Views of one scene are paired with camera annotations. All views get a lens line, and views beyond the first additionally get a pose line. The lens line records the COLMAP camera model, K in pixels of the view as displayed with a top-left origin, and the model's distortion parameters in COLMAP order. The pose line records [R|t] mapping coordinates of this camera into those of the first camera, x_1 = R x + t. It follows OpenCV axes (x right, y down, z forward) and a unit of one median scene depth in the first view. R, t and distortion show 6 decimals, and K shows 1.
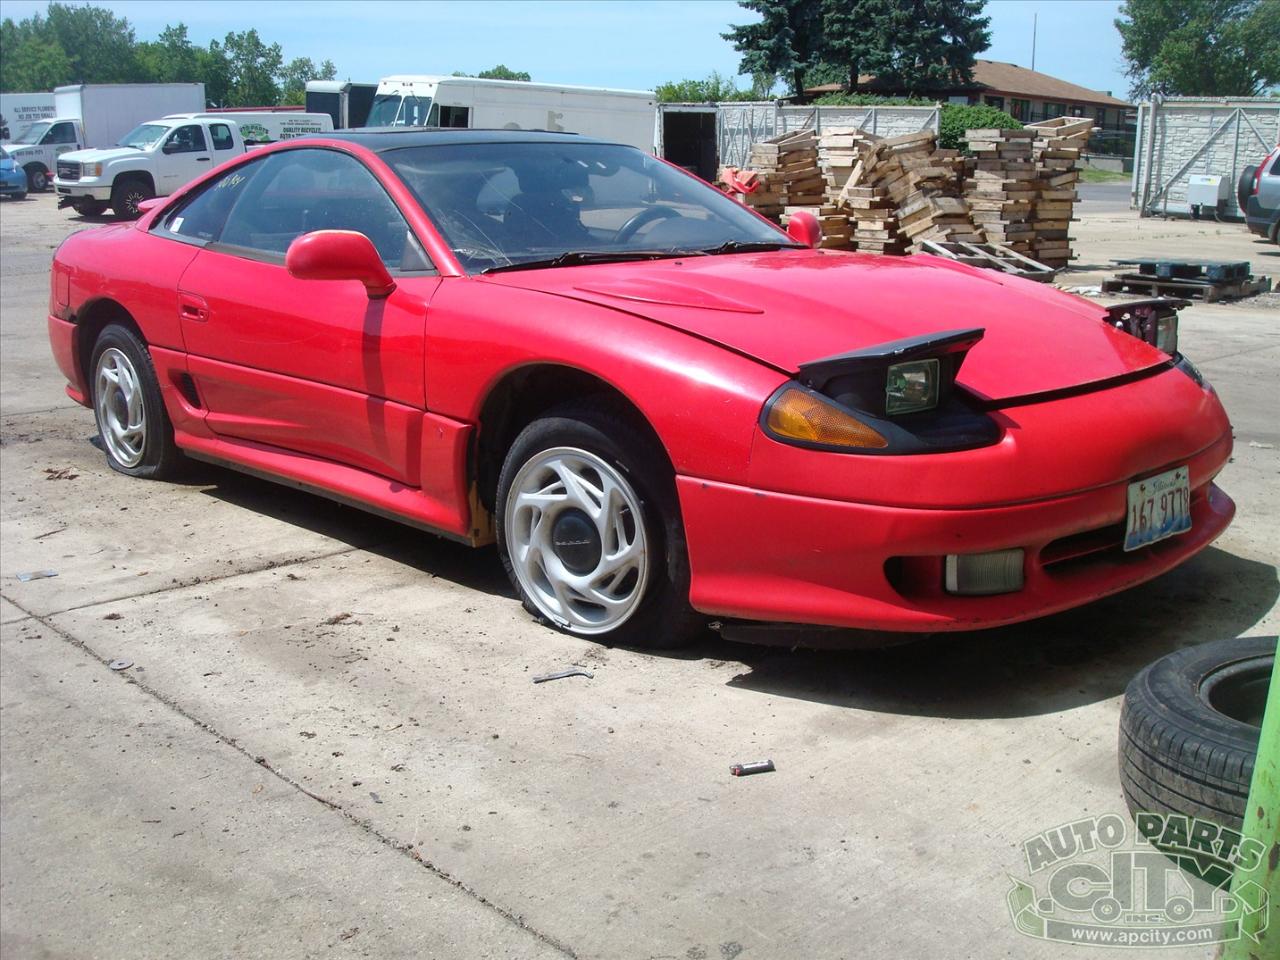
lens RADIAL K [[1386.7, 0, 640.0], [0, 1386.7, 480.0], [0, 0, 1]] dist [-0.103344, -0.059897]
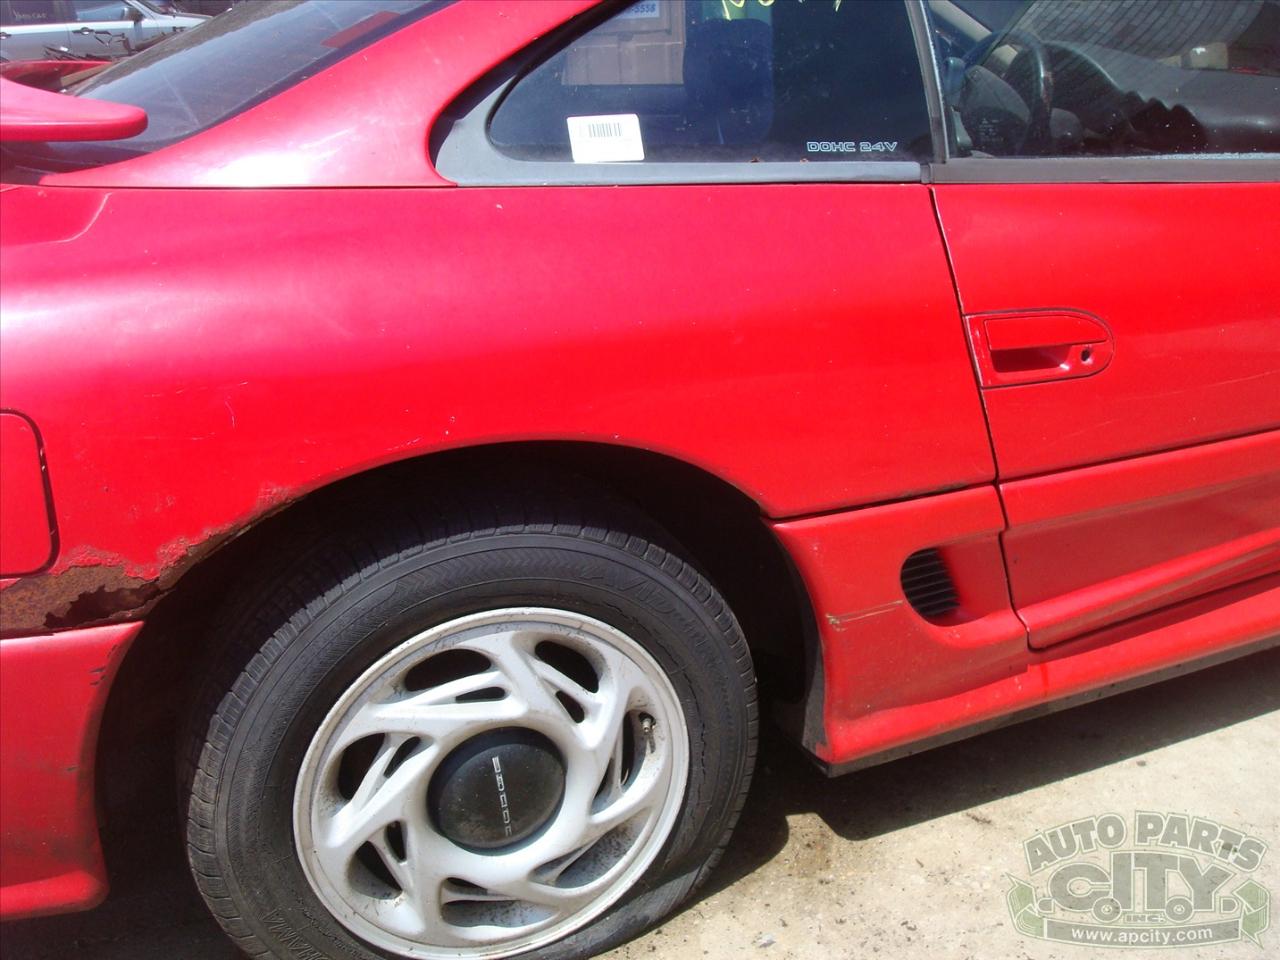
lens RADIAL K [[1345.5, 0, 640.0], [0, 1345.5, 480.0], [0, 0, 1]] dist [-0.086962, -0.073813]
pose [[0.378436, -0.333200, 0.863576, -0.352216], [0.237154, 0.936725, 0.257498, -0.108615], [-0.894731, 0.107354, 0.433510, 0.494535]]
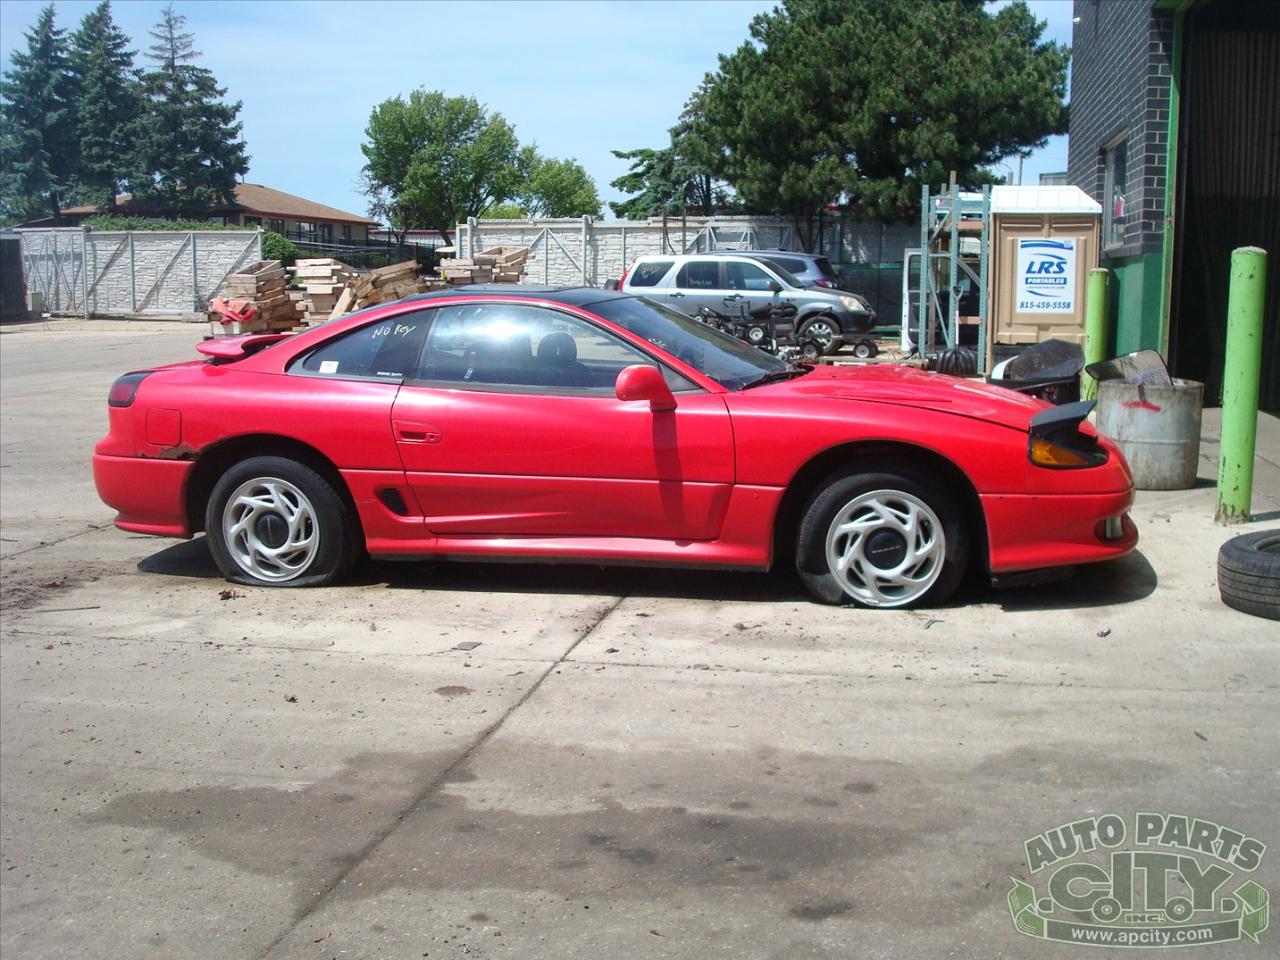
lens RADIAL K [[1394.2, 0, 650.2], [0, 1394.2, 458.3], [0, 0, 1]] dist [-0.097672, -0.081119]
pose [[0.826687, -0.083178, 0.556480, -0.444856], [0.135716, 0.989289, -0.053744, -0.003861], [-0.546050, 0.119953, 0.829121, -0.079172]]
